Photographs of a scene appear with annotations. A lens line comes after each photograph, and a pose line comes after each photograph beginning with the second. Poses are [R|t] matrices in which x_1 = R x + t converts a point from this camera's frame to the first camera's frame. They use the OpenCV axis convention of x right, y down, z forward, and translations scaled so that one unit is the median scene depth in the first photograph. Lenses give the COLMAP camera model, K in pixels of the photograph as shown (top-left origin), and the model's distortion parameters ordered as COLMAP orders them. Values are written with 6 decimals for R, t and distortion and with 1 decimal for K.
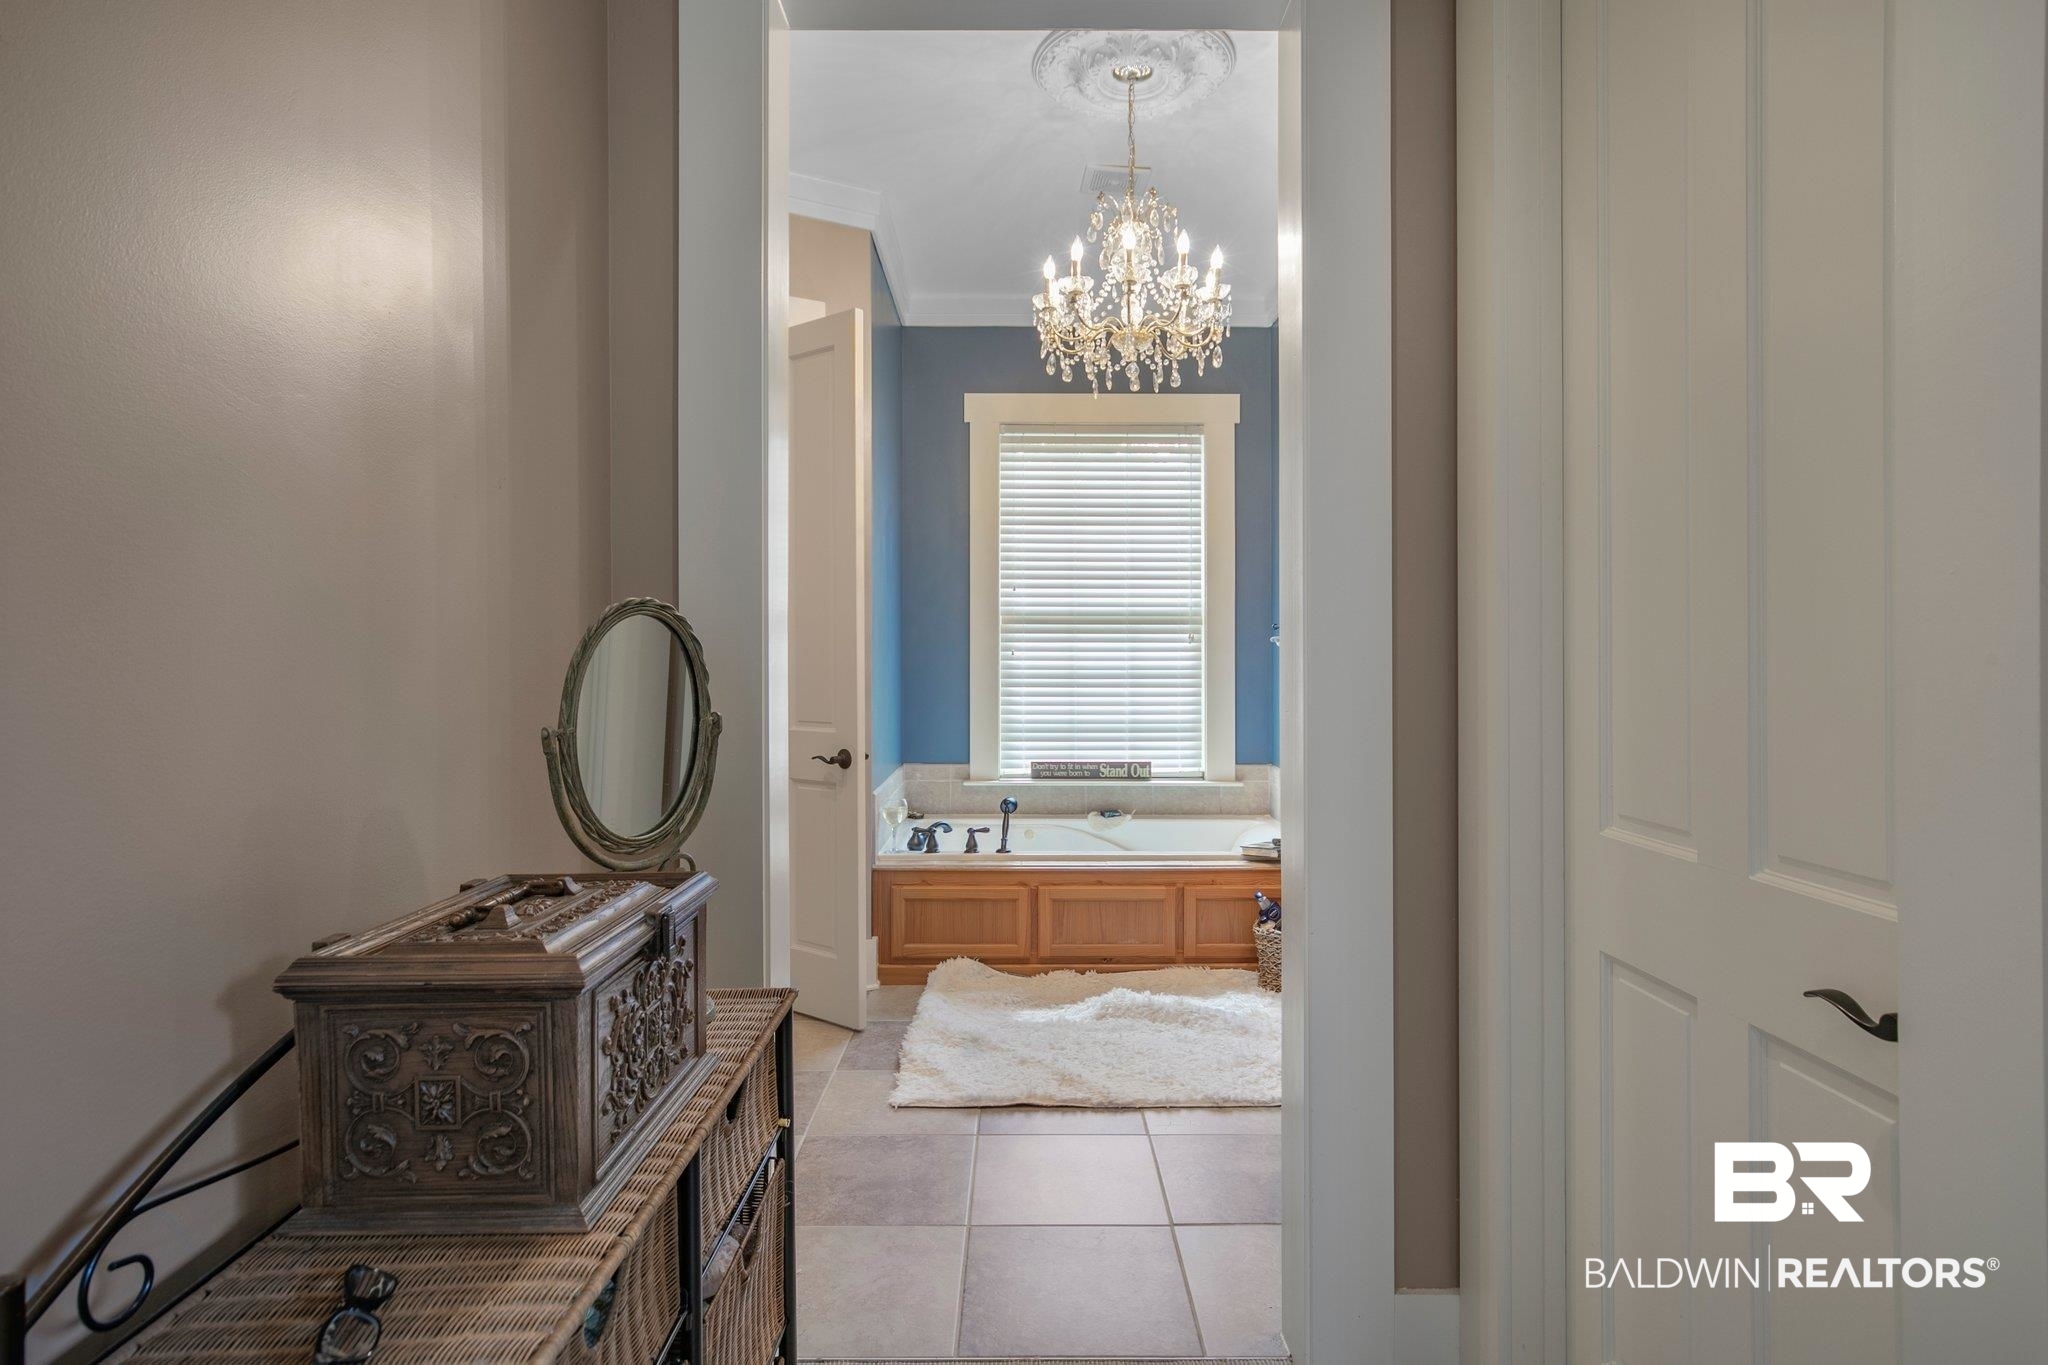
lens RADIAL K [[1059.9, 0, 1037.8], [0, 1059.9, 666.5], [0, 0, 1]] dist [0.002306, 0.000034]
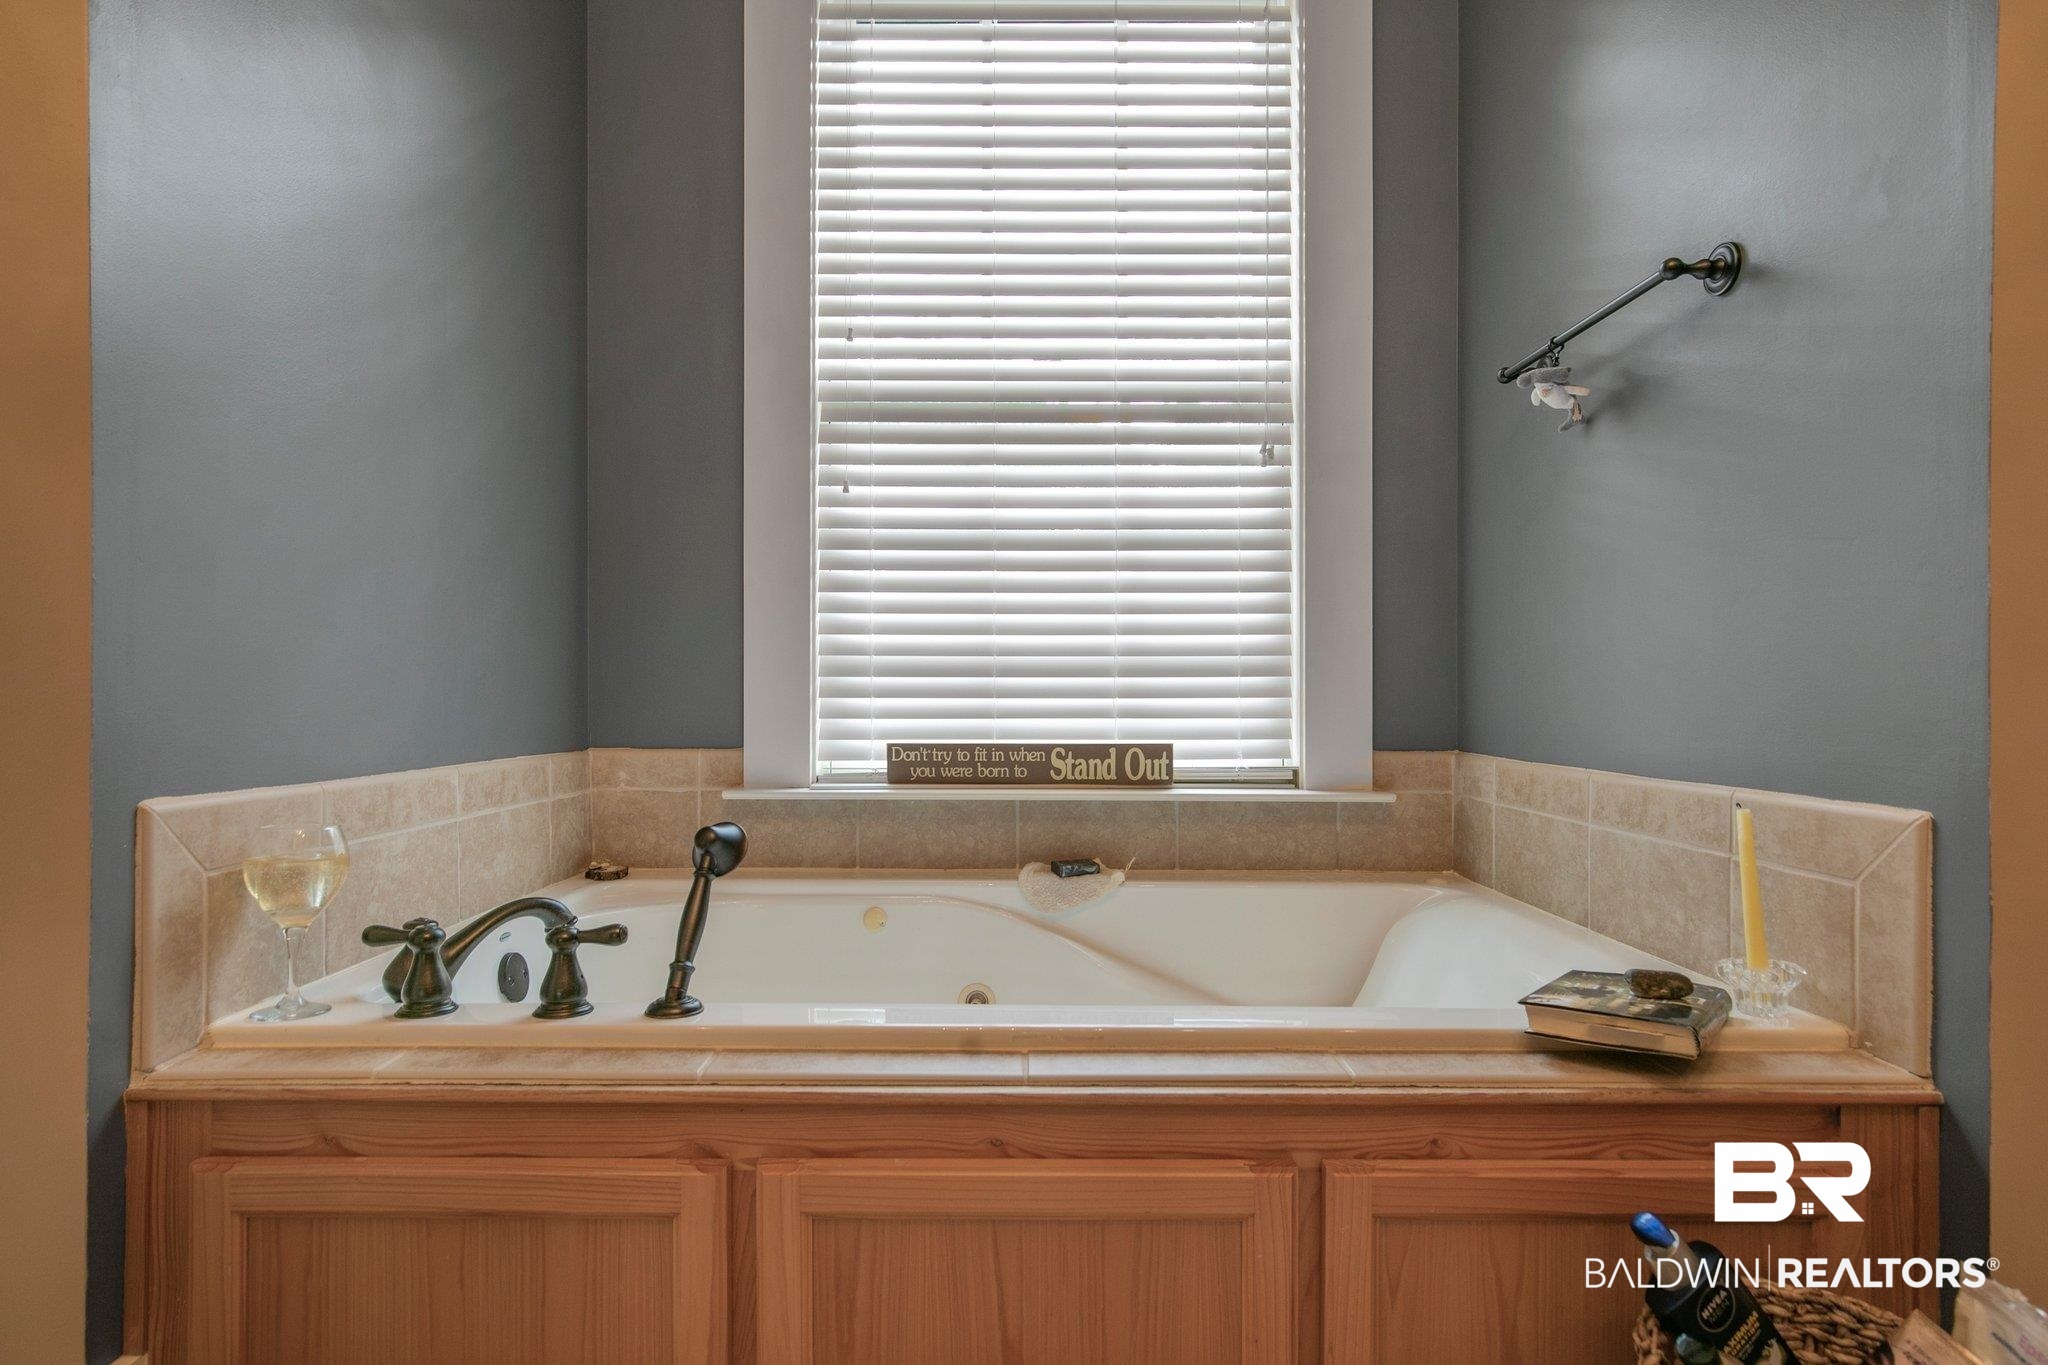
lens RADIAL K [[1059.9, 0, 1011.7], [0, 1059.9, 689.2], [0, 0, 1]] dist [0.002306, 0.000034]
pose [[0.999710, -0.000485, -0.024095, 0.053066], [0.000712, 0.999956, 0.009399, 0.063852], [0.024089, -0.009413, 0.999665, 0.576085]]
